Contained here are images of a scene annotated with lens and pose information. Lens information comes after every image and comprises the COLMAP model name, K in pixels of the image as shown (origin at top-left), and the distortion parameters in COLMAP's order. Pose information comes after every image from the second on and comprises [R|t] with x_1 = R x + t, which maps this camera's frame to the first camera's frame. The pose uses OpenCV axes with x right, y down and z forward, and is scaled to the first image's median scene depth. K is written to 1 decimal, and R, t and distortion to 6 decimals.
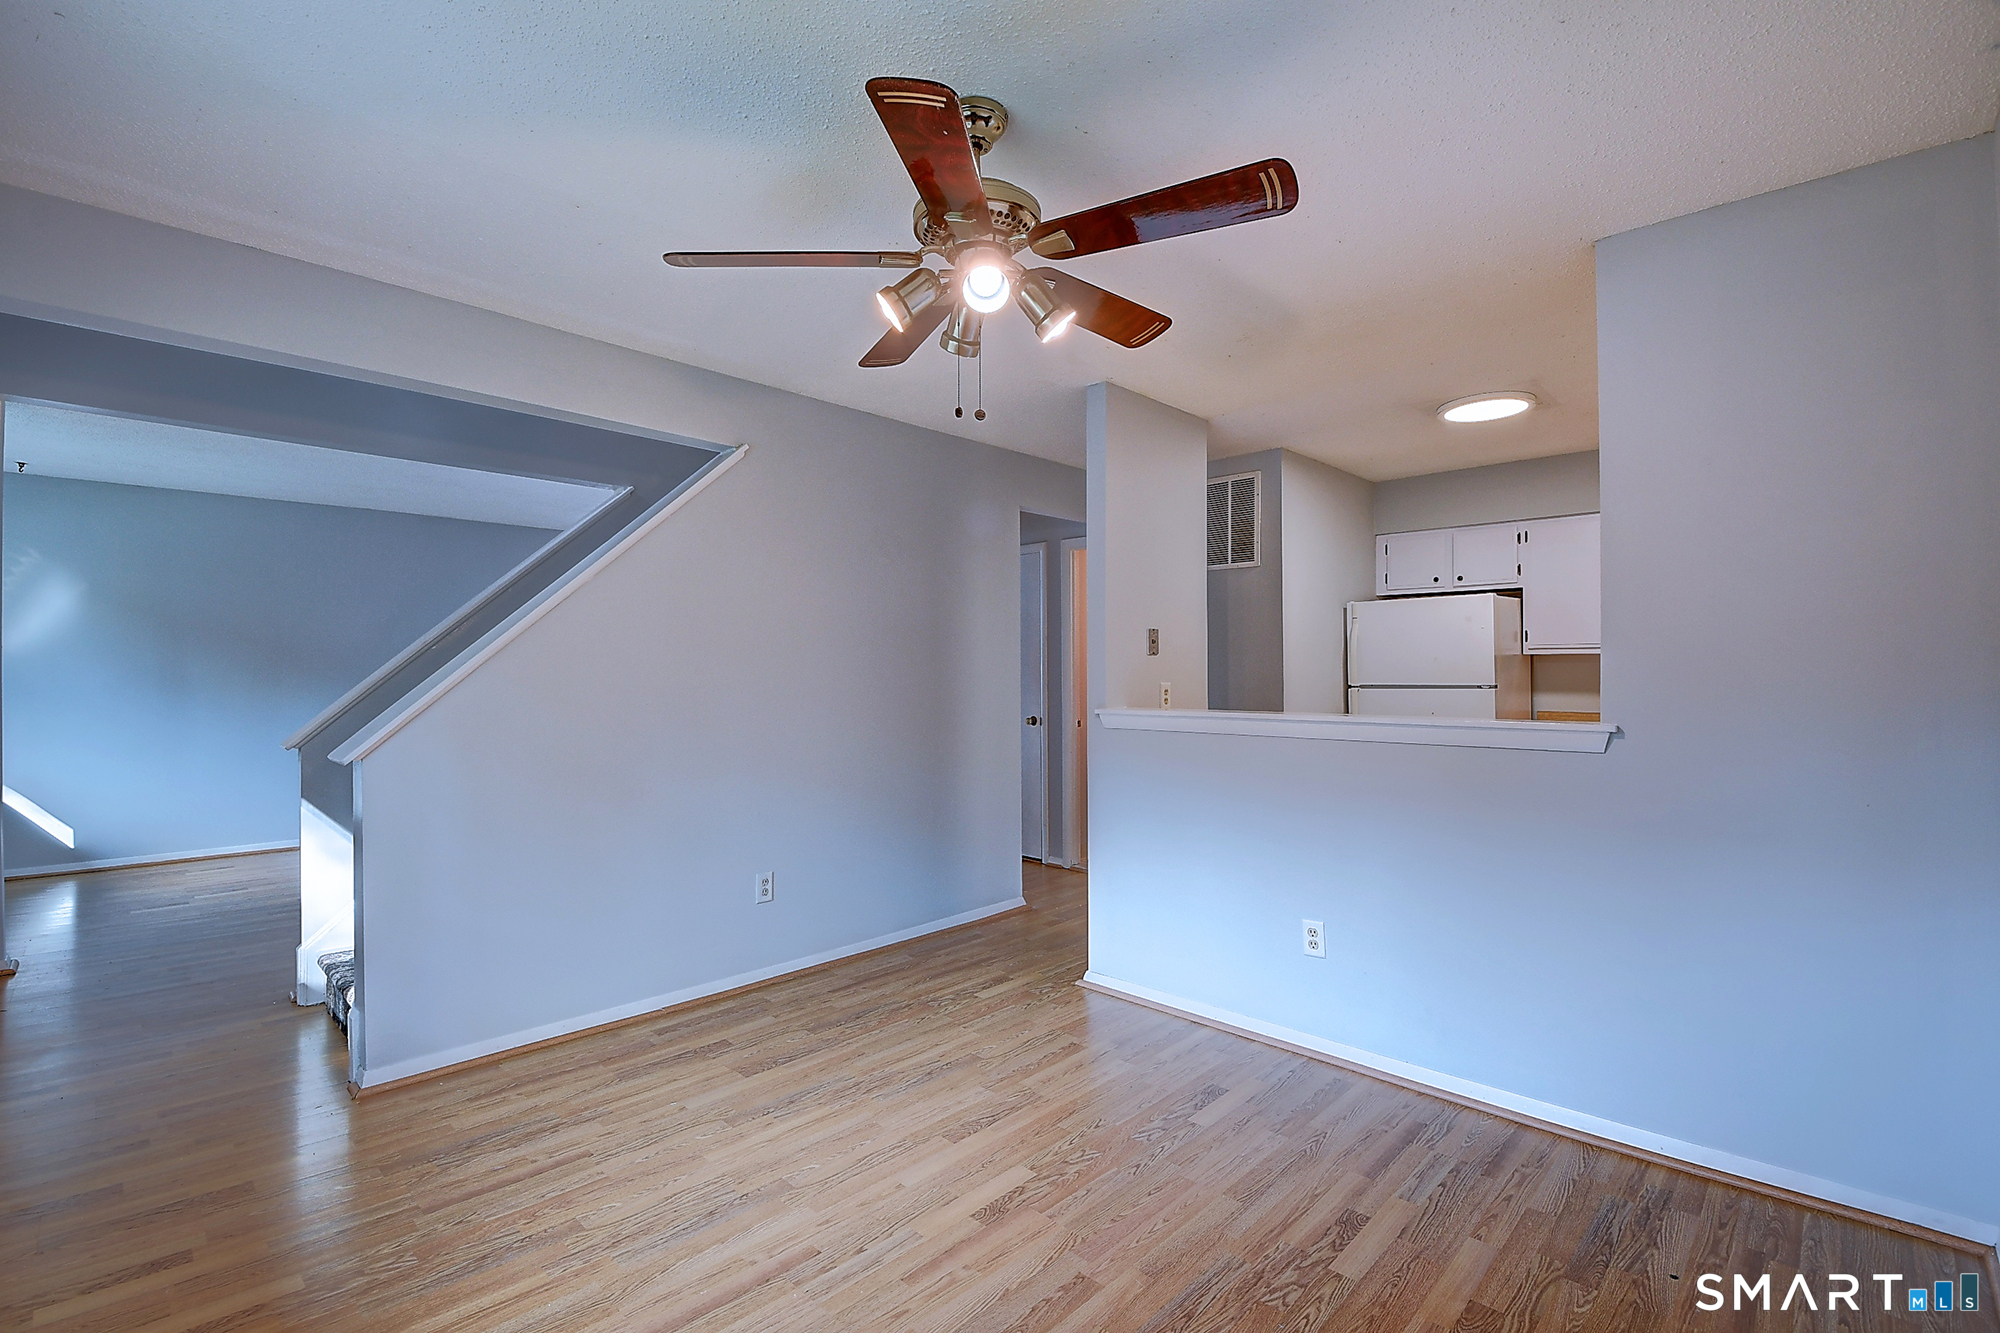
lens RADIAL K [[893.8, 0, 991.5], [0, 893.8, 664.7], [0, 0, 1]] dist [-0.008441, -0.010102]
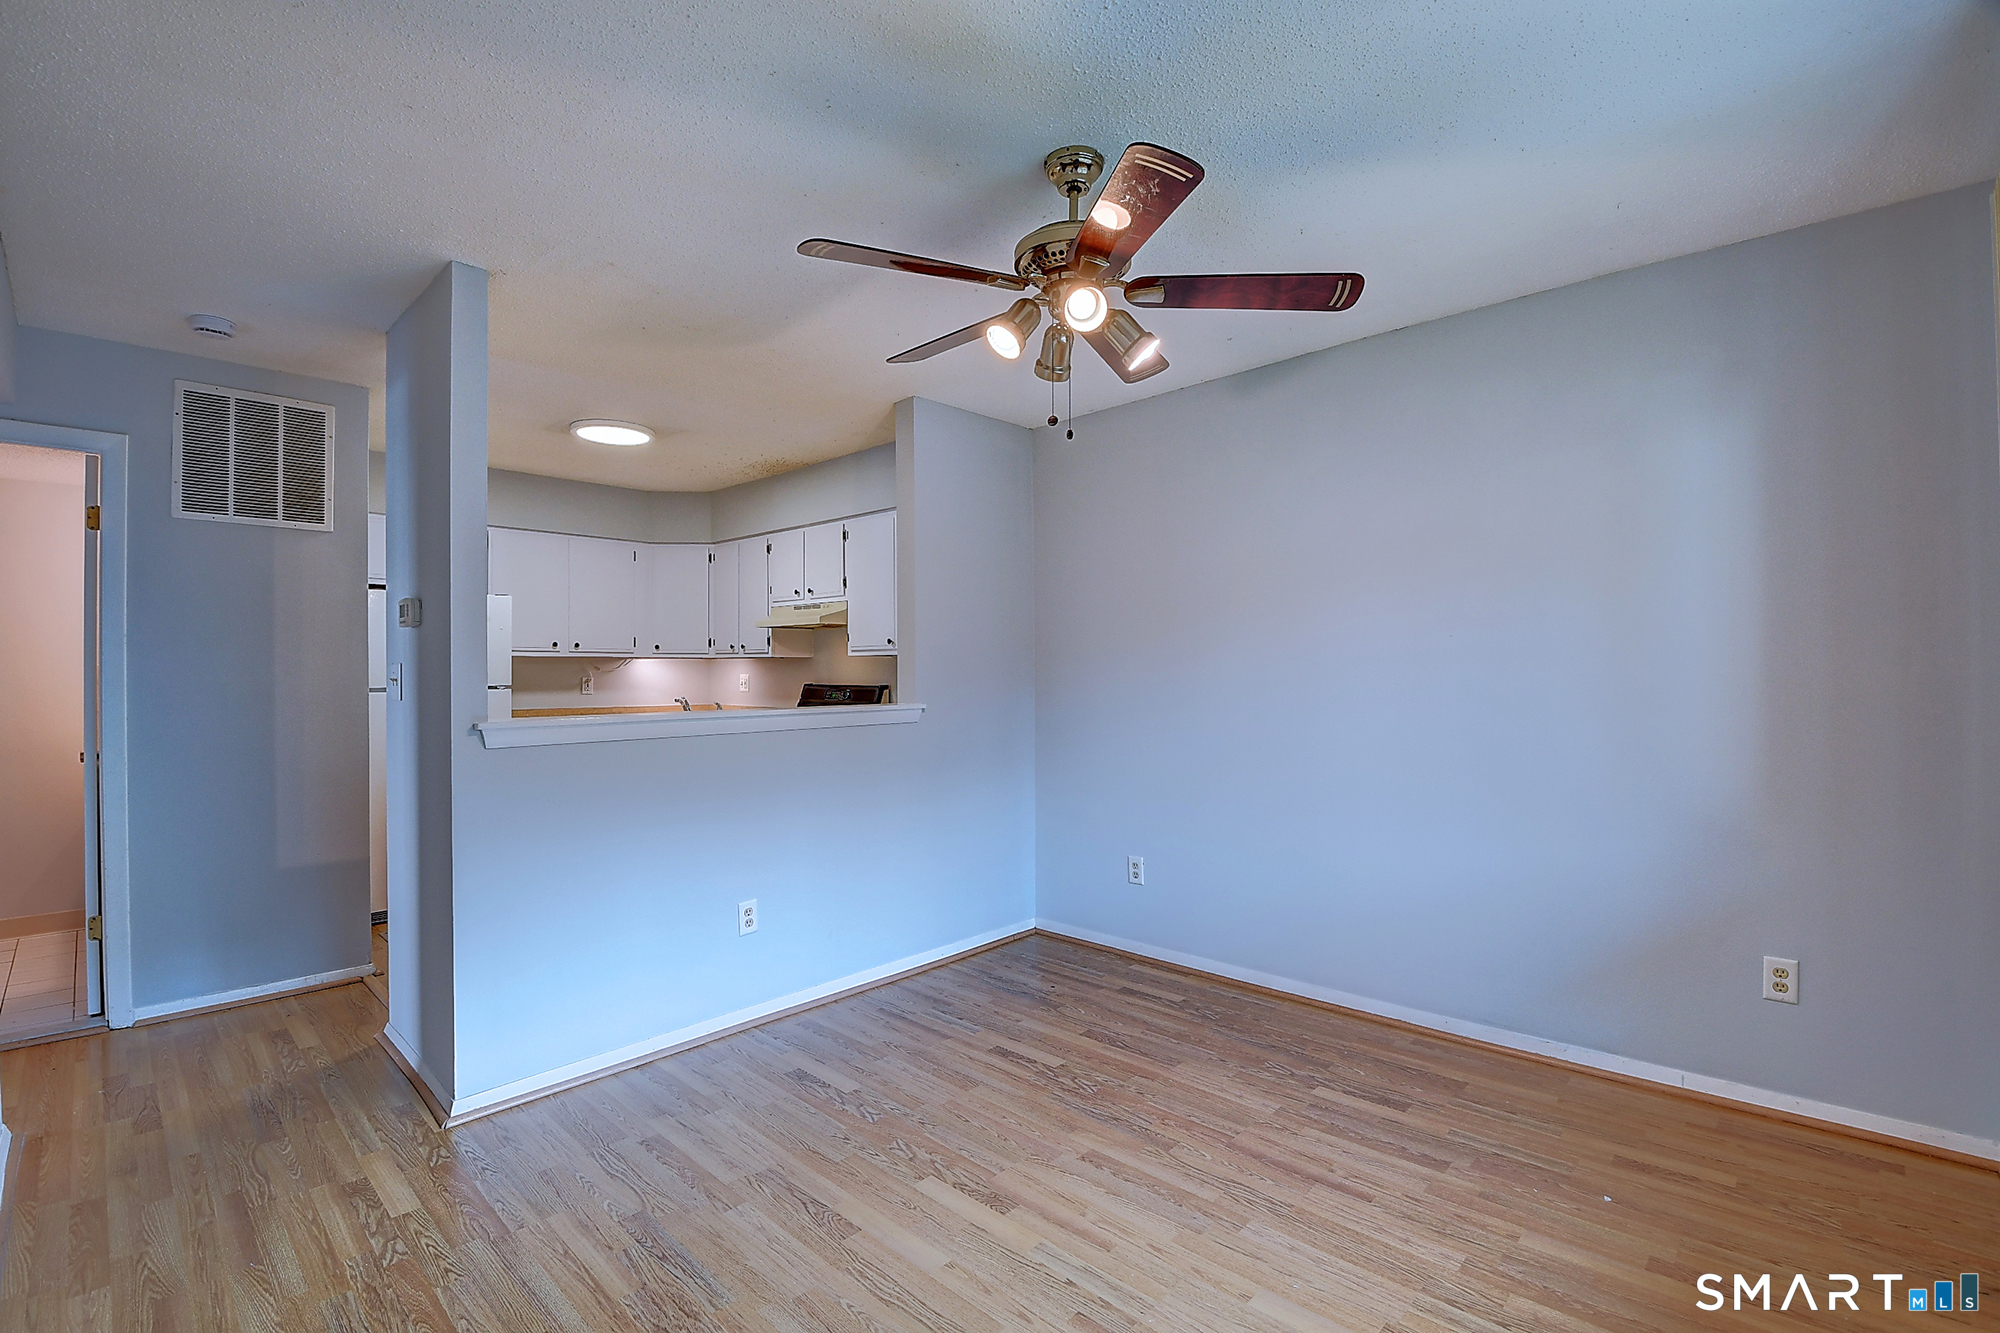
lens RADIAL K [[893.8, 0, 979.8], [0, 893.8, 659.3], [0, 0, 1]] dist [-0.008441, -0.010102]
pose [[-0.003872, 0.005236, 0.999979, -0.757503], [-0.003715, 0.999979, -0.005250, -0.000713], [-0.999986, -0.003735, -0.003852, 0.760088]]
